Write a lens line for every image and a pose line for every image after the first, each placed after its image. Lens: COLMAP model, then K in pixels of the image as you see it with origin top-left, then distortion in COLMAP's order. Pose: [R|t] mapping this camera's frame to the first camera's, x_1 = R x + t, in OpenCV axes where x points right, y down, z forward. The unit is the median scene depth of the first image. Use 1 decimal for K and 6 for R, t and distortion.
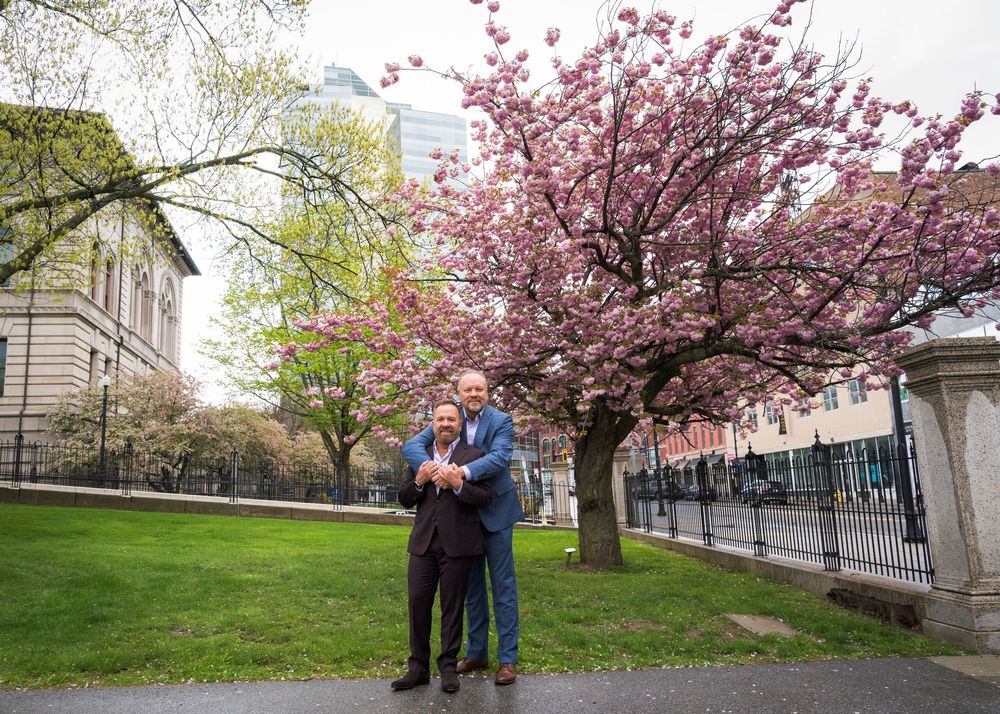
lens RADIAL K [[715.4, 0, 447.9], [0, 715.4, 357.0], [0, 0, 1]] dist [0.004565, 0.002386]
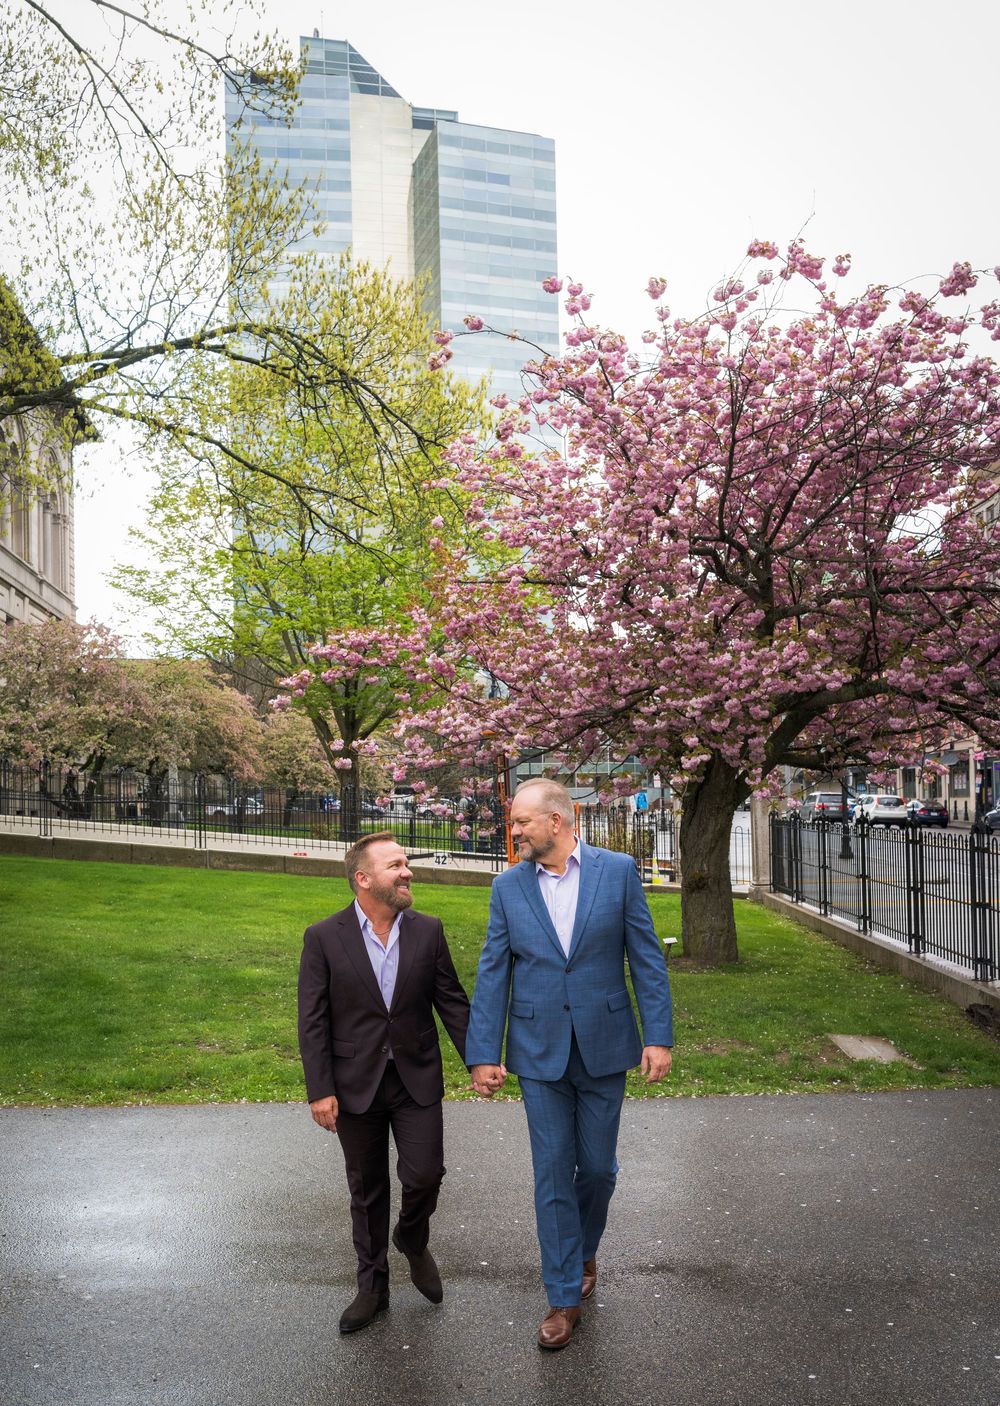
lens RADIAL K [[1341.0, 0, 500.0], [0, 1341.0, 703.0], [0, 0, 1]] dist [0.002388, 0.016951]
pose [[0.999842, 0.012264, -0.012829, 0.005063], [-0.010316, 0.989791, 0.142156, -0.182065], [0.014441, -0.142001, 0.989761, -0.380910]]
